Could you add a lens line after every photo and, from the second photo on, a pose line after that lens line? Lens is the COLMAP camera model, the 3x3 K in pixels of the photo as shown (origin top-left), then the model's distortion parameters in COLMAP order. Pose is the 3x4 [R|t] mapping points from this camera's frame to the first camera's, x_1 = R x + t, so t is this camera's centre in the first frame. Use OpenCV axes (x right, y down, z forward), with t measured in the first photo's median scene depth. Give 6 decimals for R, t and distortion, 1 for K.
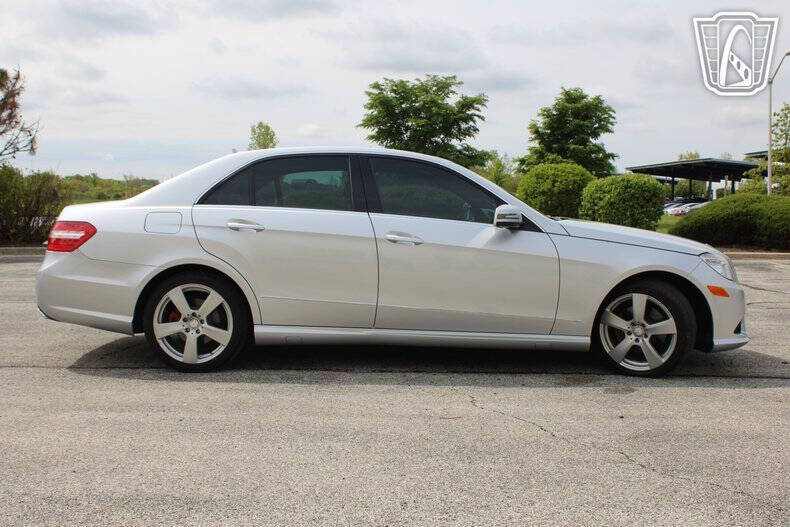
lens RADIAL K [[890.6, 0, 395.0], [0, 890.6, 263.5], [0, 0, 1]] dist [-0.078323, 0.026545]
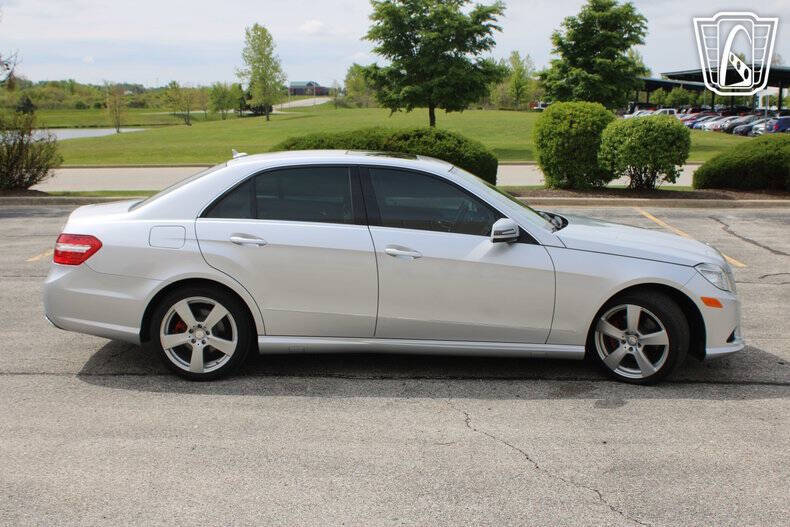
lens RADIAL K [[981.4, 0, 395.0], [0, 981.4, 263.5], [0, 0, 1]] dist [-0.048036, -0.019714]
pose [[0.999934, -0.002489, -0.011178, 0.013284], [0.003504, 0.995783, 0.091677, -0.117690], [0.010903, -0.091711, 0.995726, -0.123495]]
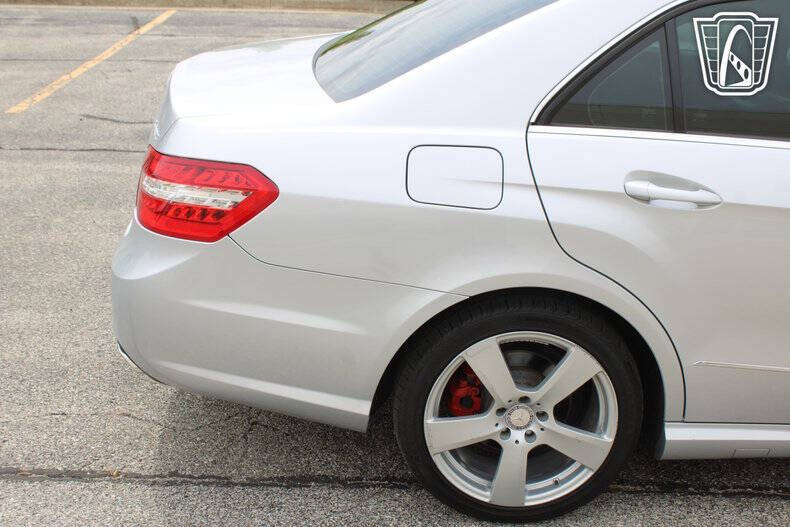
lens RADIAL K [[1043.5, 0, 395.0], [0, 1043.5, 263.5], [0, 0, 1]] dist [-0.044724, 0.055339]
pose [[0.999704, 0.018053, 0.016282, -0.293589], [-0.021956, 0.958037, 0.285801, -0.138312], [-0.010439, -0.286074, 0.958151, 0.553460]]
